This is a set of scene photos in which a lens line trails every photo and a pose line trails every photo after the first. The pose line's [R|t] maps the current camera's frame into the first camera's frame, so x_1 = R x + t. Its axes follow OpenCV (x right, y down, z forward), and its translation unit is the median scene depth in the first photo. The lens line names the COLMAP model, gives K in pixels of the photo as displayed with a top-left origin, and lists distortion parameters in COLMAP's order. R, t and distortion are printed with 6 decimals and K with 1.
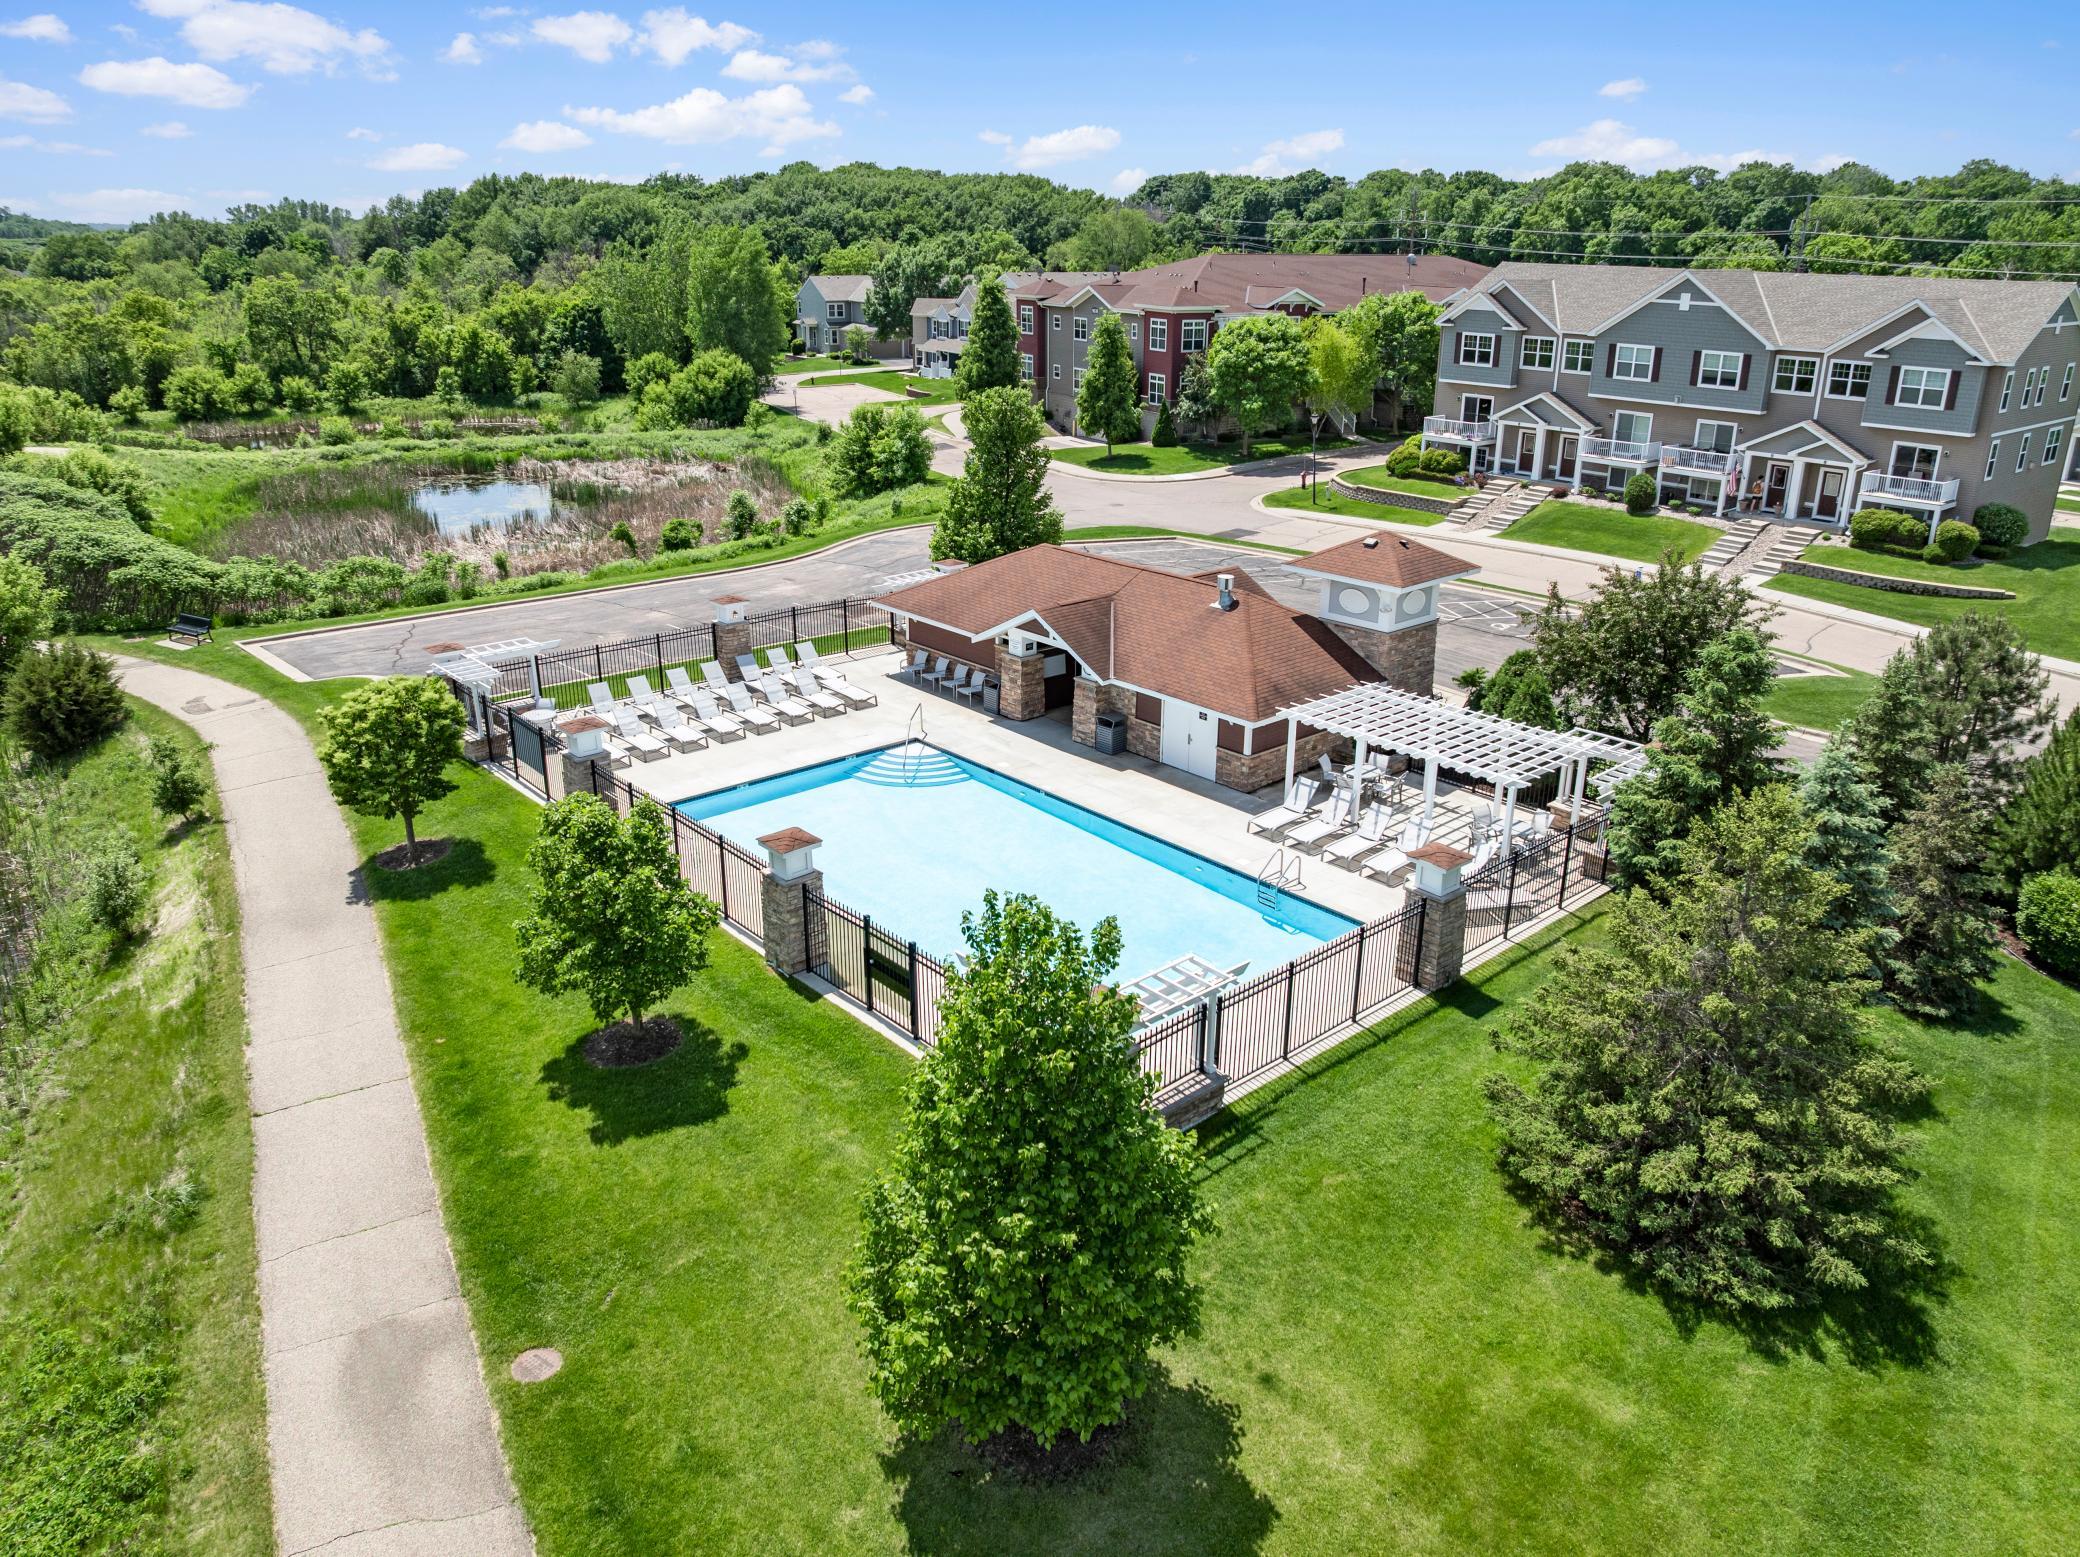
lens RADIAL K [[1464.7, 0, 1042.3], [0, 1464.7, 767.2], [0, 0, 1]] dist [-0.037602, 0.002784]
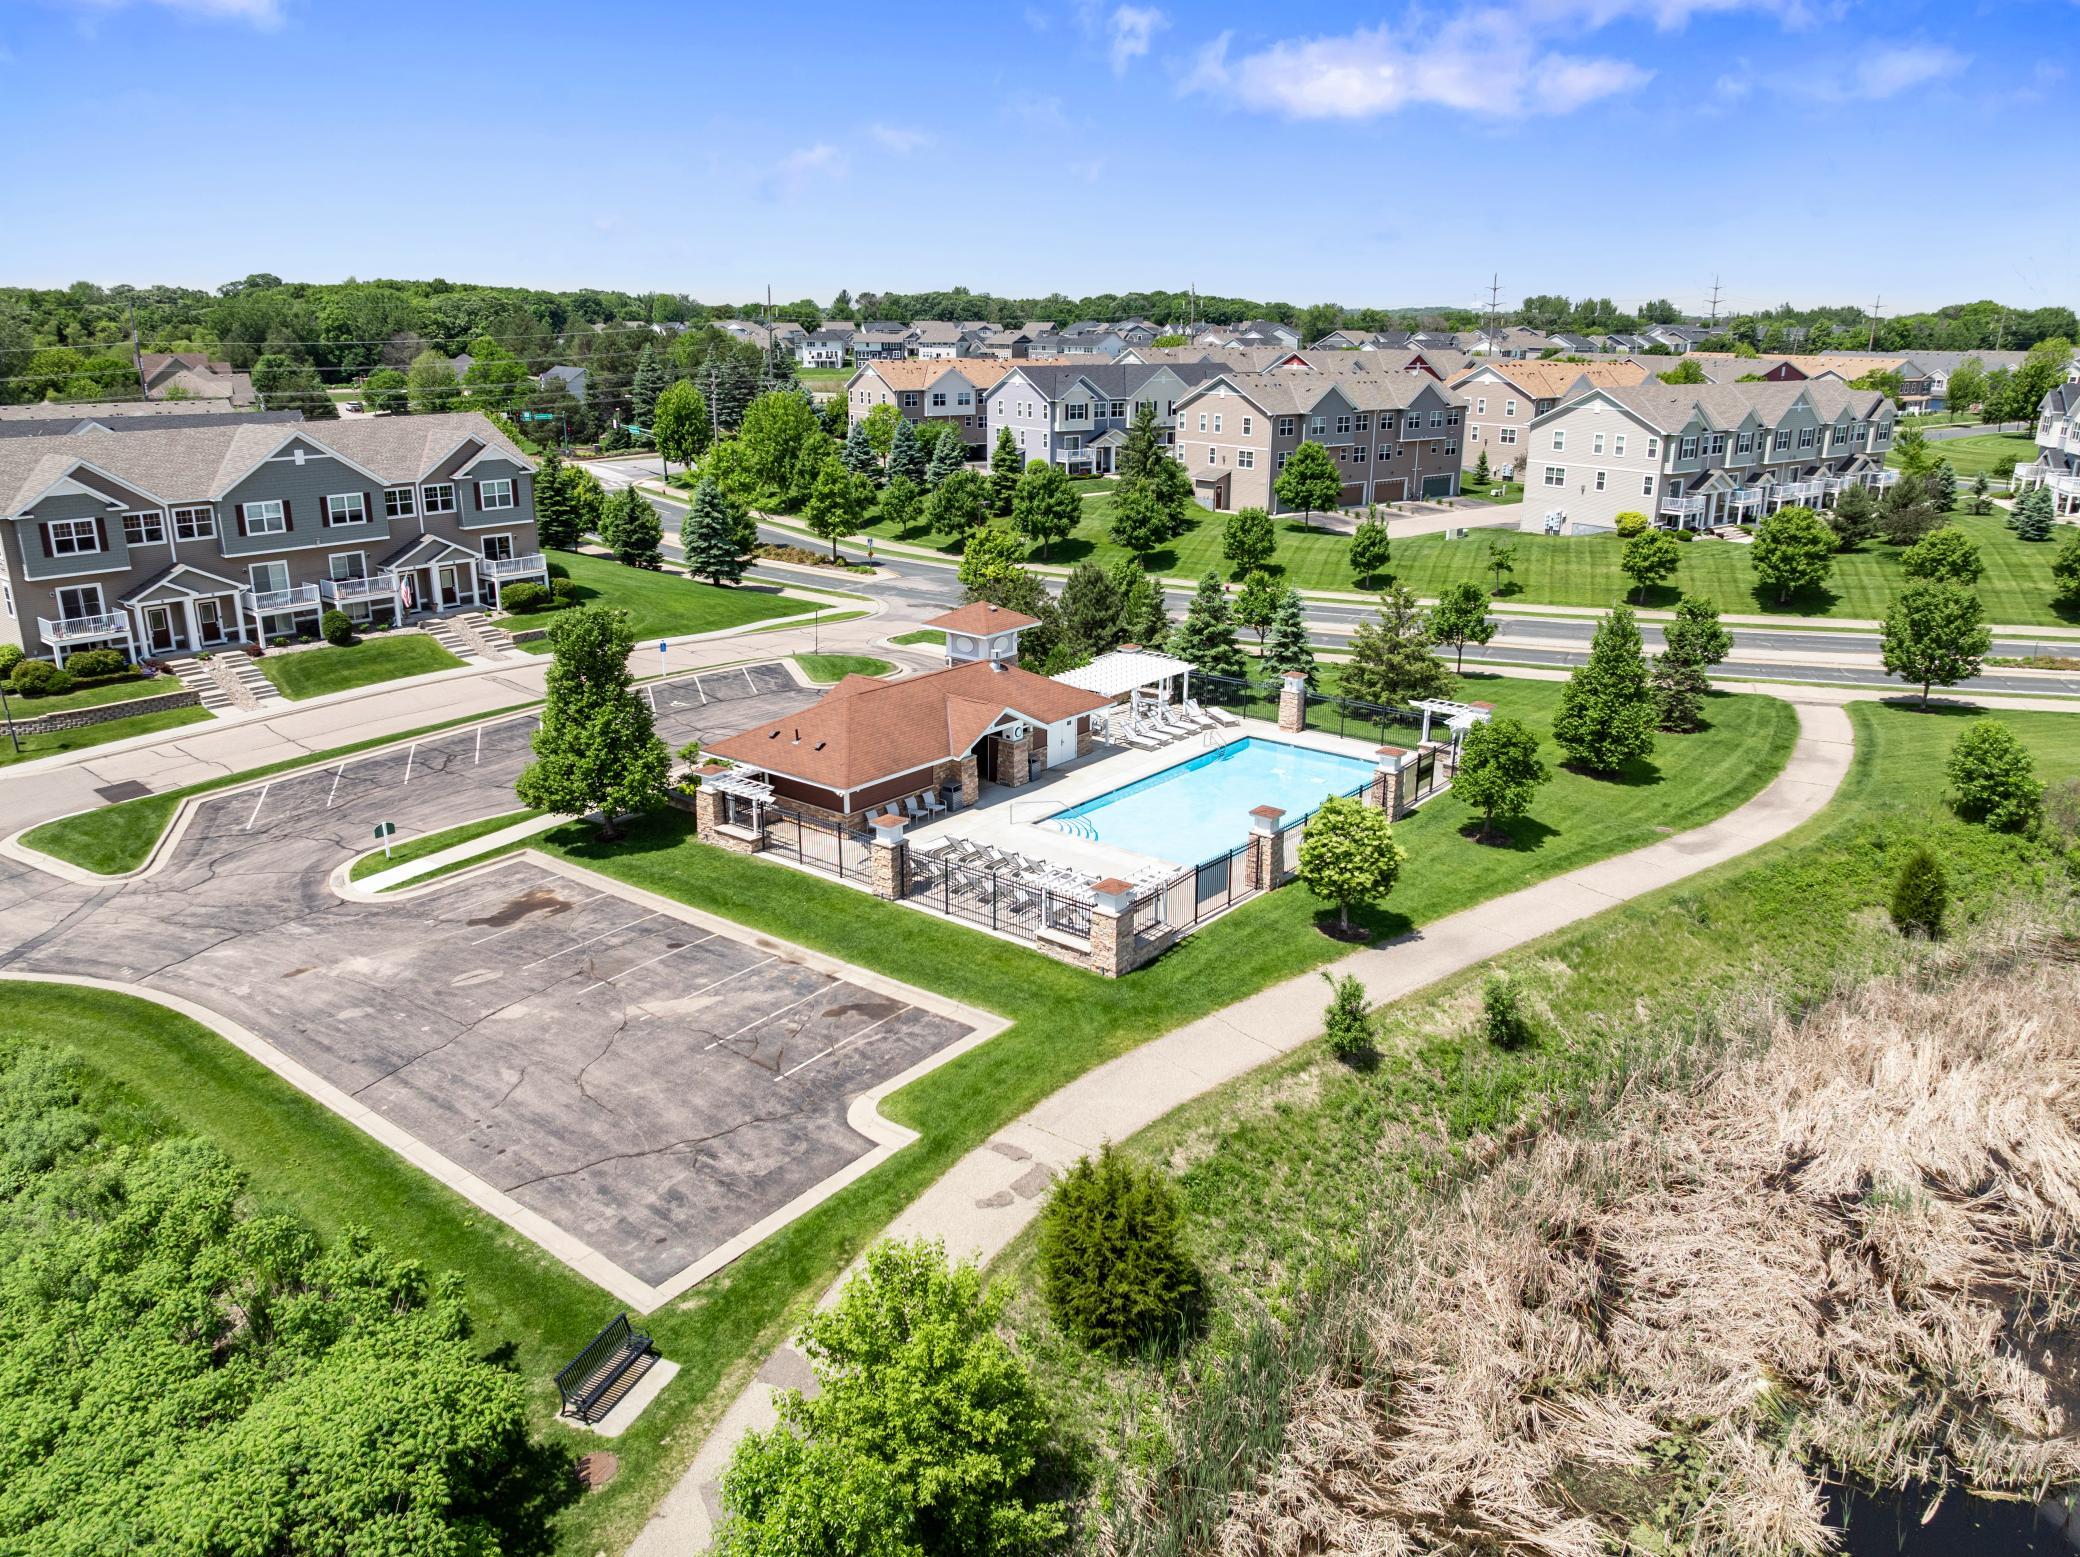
lens RADIAL K [[1461.5, 0, 1042.5], [0, 1461.5, 772.4], [0, 0, 1]] dist [-0.022146, -0.036839]
pose [[-0.166378, -0.304313, 0.937929, -0.814648], [0.334464, 0.877382, 0.343999, -0.317318], [-0.927606, 0.370938, -0.044195, 0.643374]]
